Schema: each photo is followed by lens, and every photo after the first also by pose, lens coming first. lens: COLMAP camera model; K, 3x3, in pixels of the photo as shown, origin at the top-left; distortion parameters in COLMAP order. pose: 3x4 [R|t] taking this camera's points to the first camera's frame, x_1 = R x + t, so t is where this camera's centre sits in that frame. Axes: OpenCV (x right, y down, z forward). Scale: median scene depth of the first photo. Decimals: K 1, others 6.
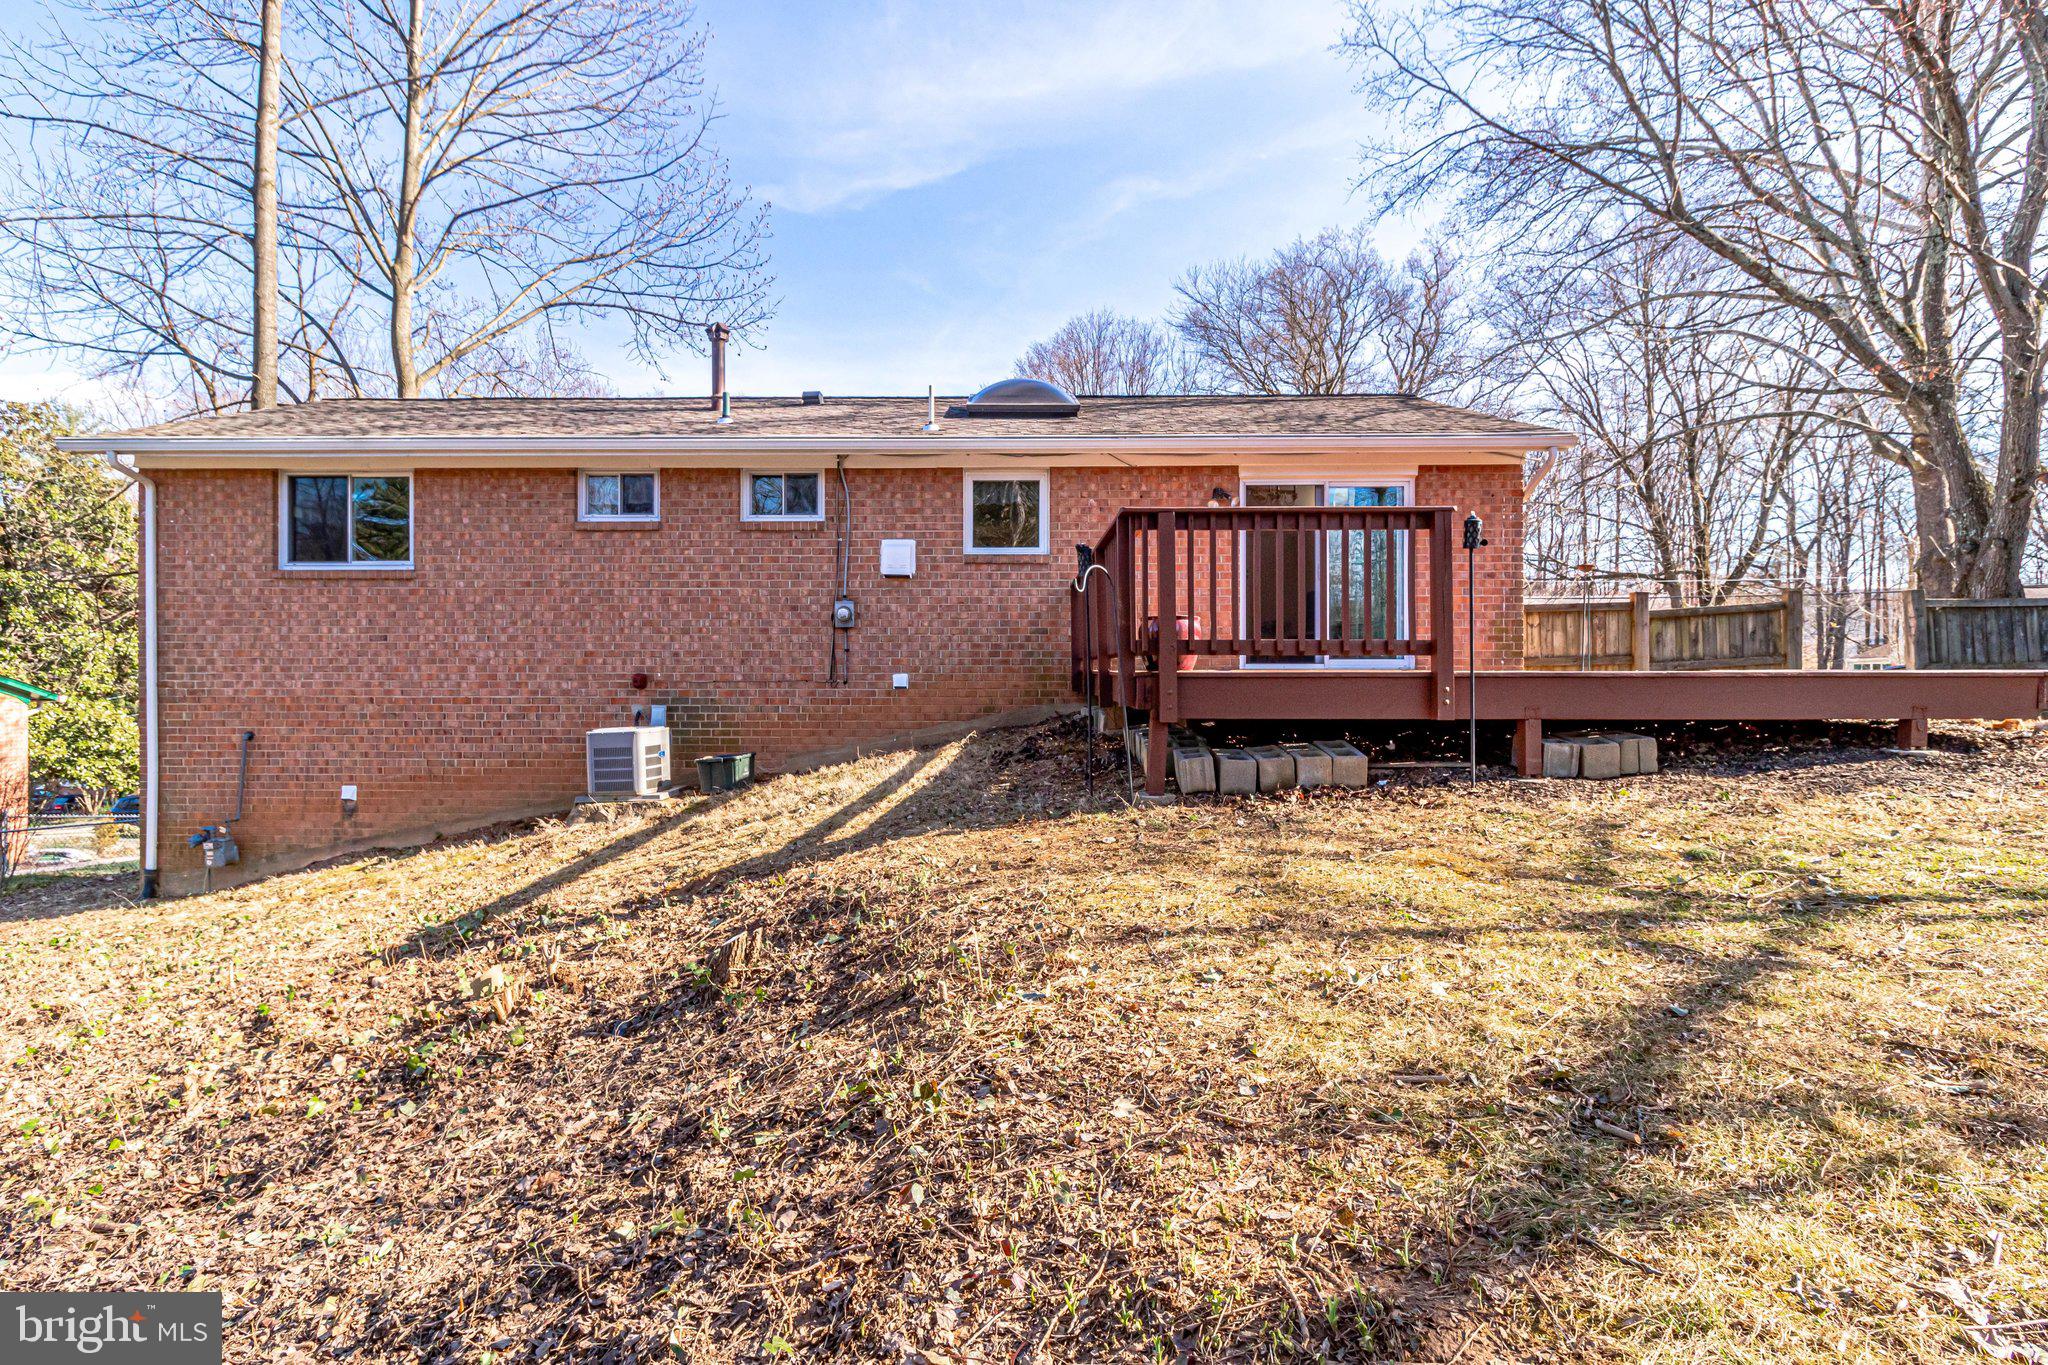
lens RADIAL K [[1014.3, 0, 1024.0], [0, 1014.3, 682.5], [0, 0, 1]] dist [0.016137, -0.000373]
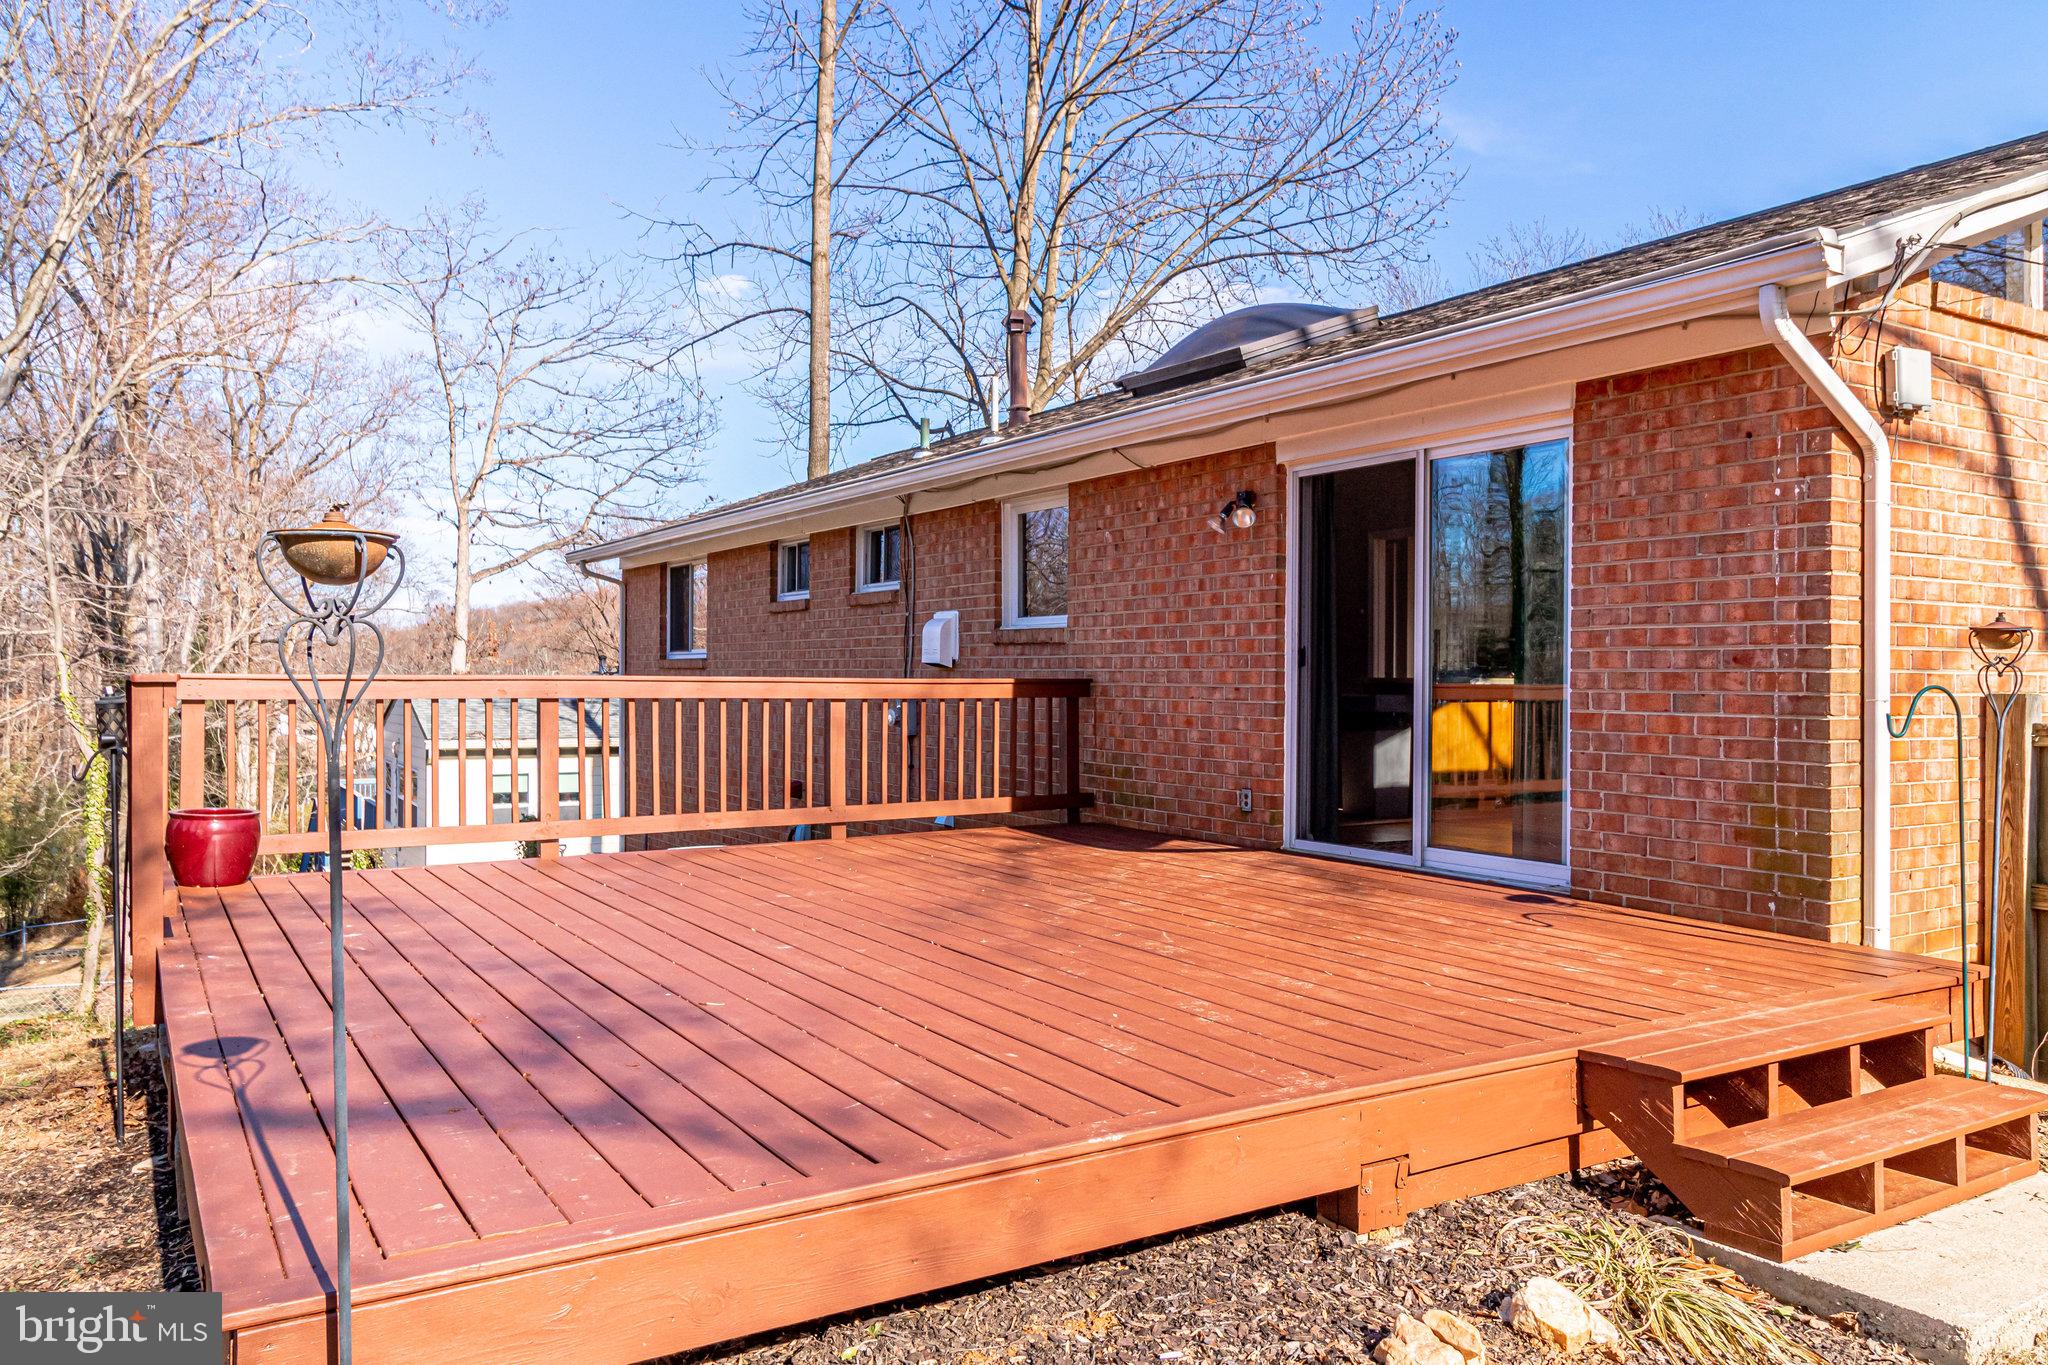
lens RADIAL K [[1455.4, 0, 1024.0], [0, 1455.4, 682.5], [0, 0, 1]] dist [-0.000748, -0.000524]
pose [[0.557956, 0.003736, -0.829862, 0.717521], [-0.010564, 0.999941, -0.002602, -0.088017], [0.829803, 0.010219, 0.557962, 0.479810]]
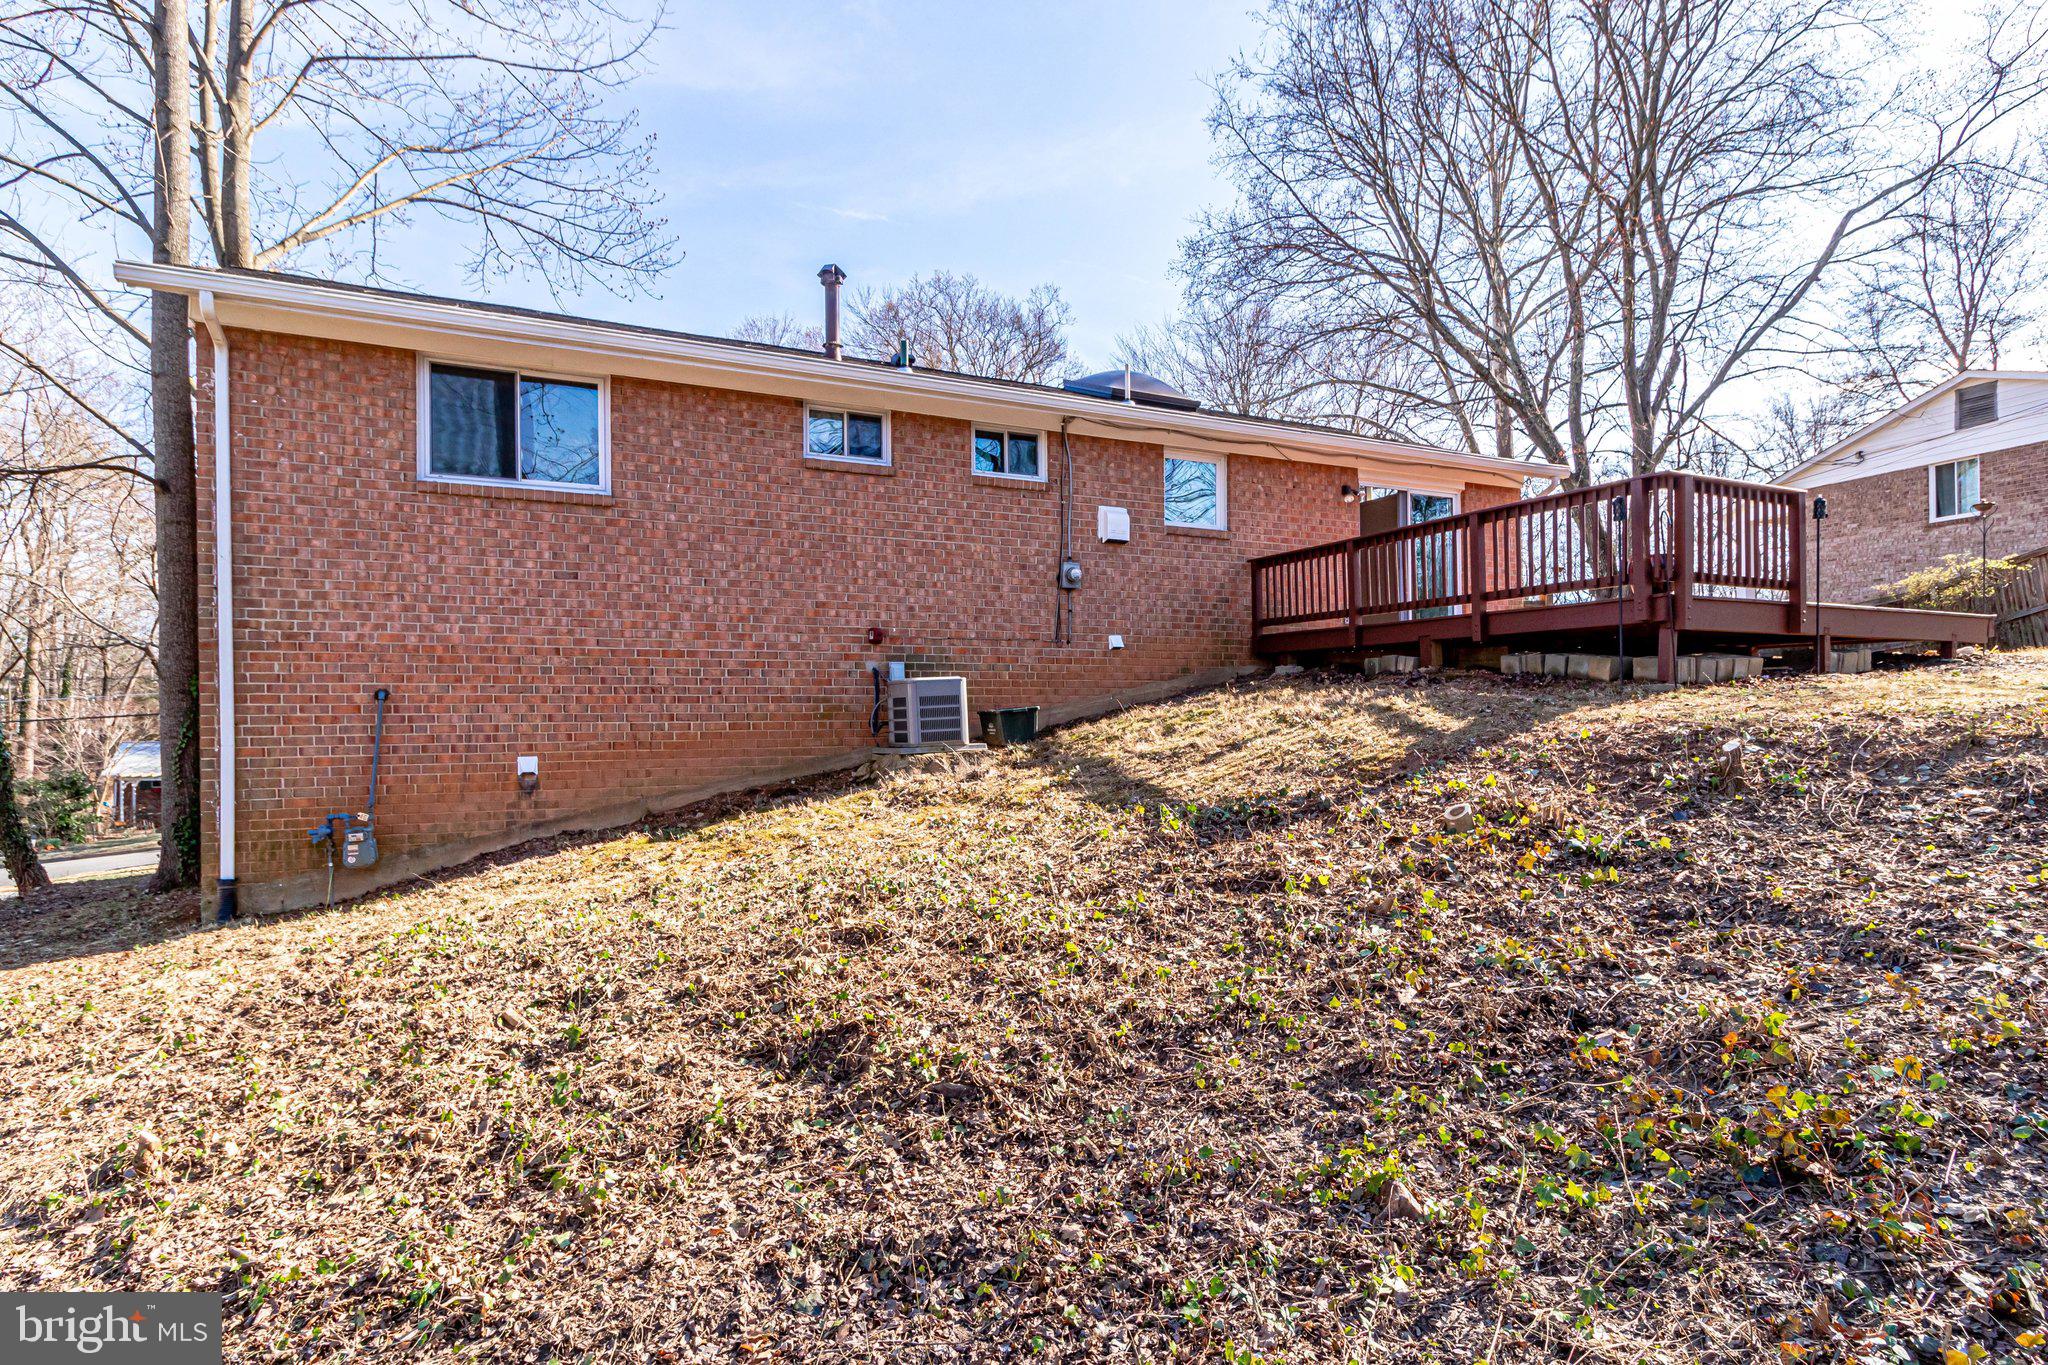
lens RADIAL K [[1113.8, 0, 1029.3], [0, 1113.8, 727.1], [0, 0, 1]] dist [0.020286, -0.035830]
pose [[0.878264, -0.011291, 0.478044, -0.739696], [0.016504, 0.999841, -0.006705, 0.090965], [-0.477892, 0.013778, 0.878311, 0.035943]]
